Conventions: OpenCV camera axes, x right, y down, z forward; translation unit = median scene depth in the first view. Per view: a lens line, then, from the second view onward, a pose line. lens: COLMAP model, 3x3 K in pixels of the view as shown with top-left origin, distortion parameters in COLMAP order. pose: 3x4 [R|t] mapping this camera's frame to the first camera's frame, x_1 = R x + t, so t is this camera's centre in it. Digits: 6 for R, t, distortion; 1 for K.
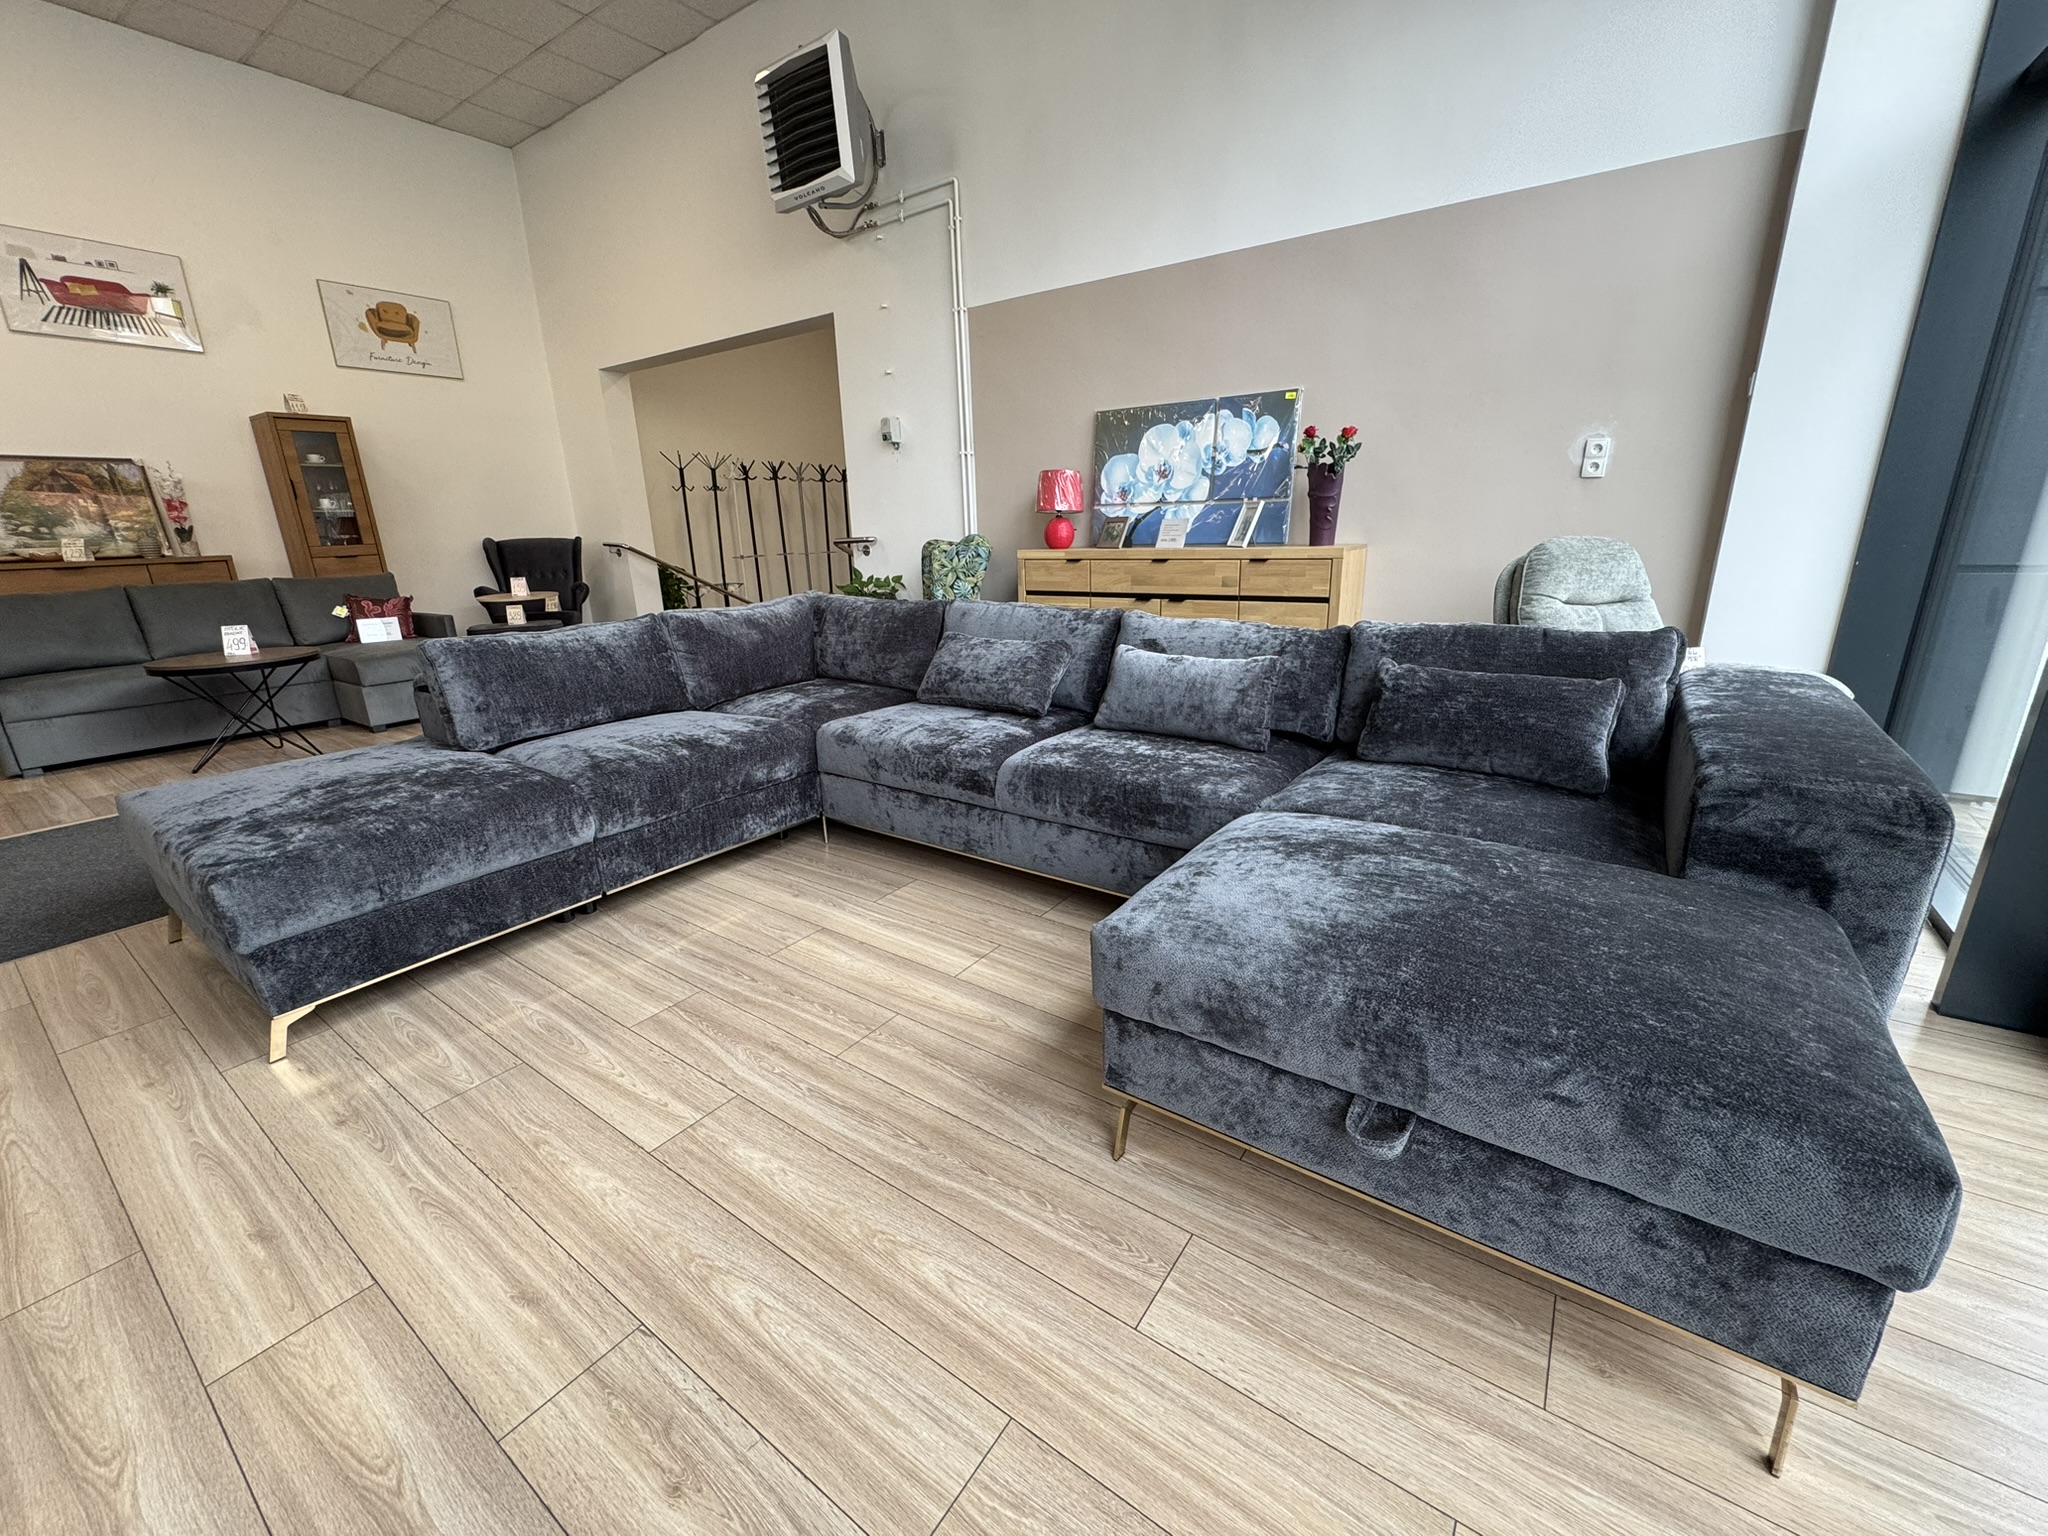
lens RADIAL K [[810.3, 0, 1024.4], [0, 810.3, 768.5], [0, 0, 1]] dist [-0.004467, 0.001012]
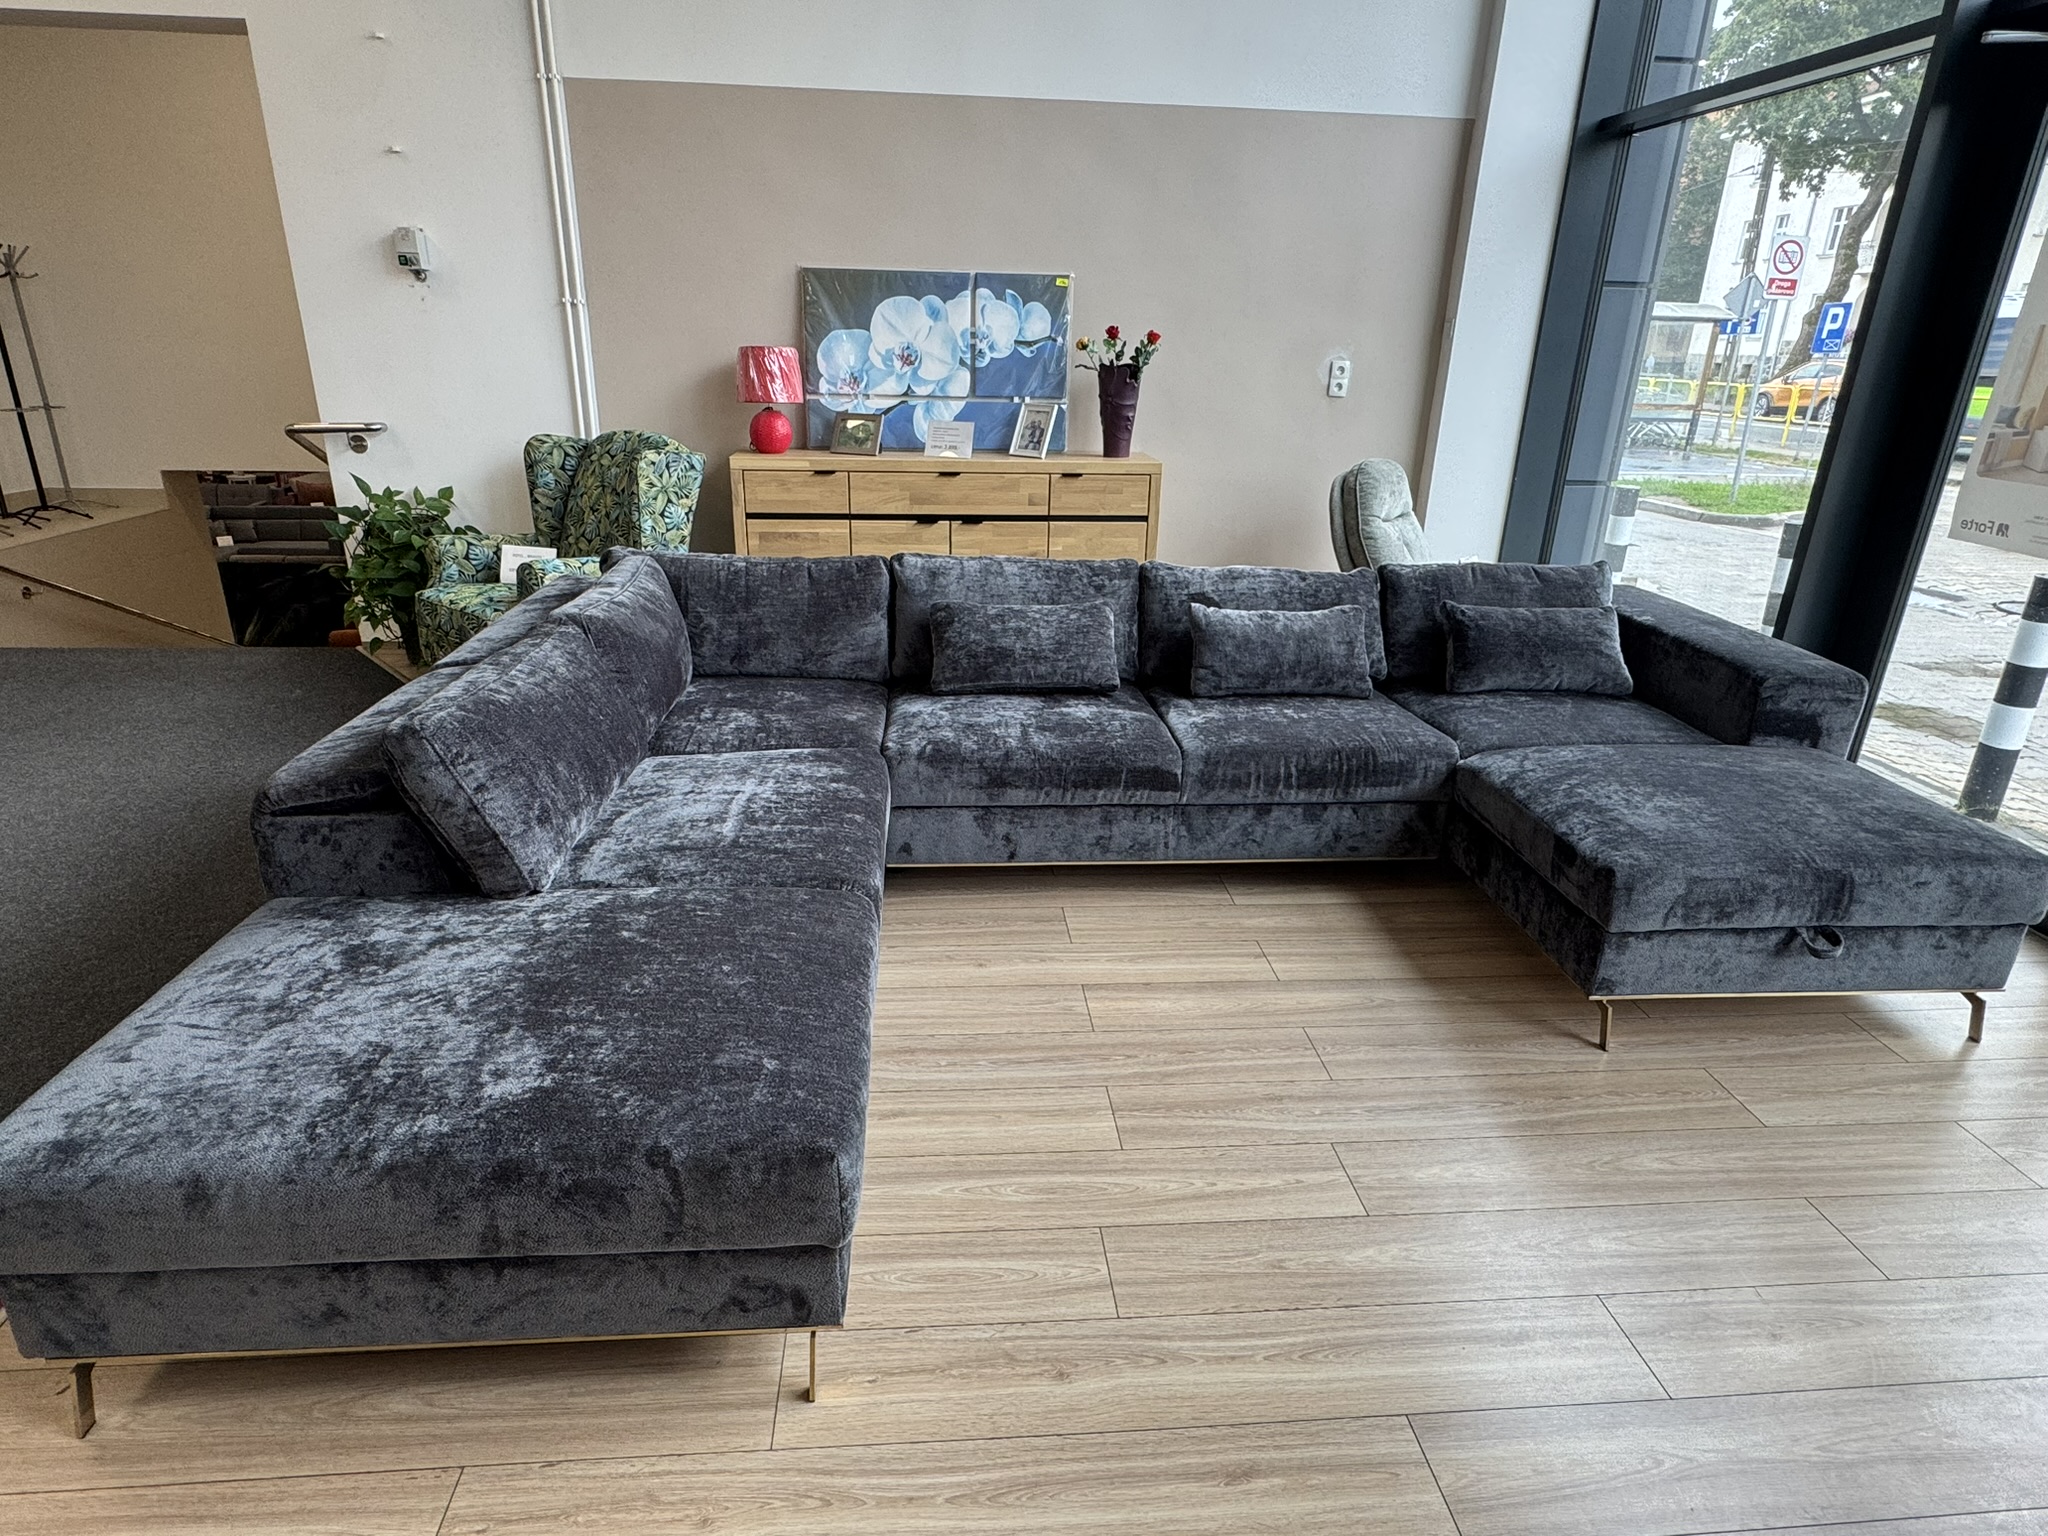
lens RADIAL K [[1112.6, 0, 1015.0], [0, 1112.6, 766.3], [0, 0, 1]] dist [-0.005796, -0.000460]
pose [[0.770017, -0.186955, 0.610018, -0.523221], [0.142311, 0.982346, 0.121428, -0.094909], [-0.621950, -0.006689, 0.783028, 0.080456]]
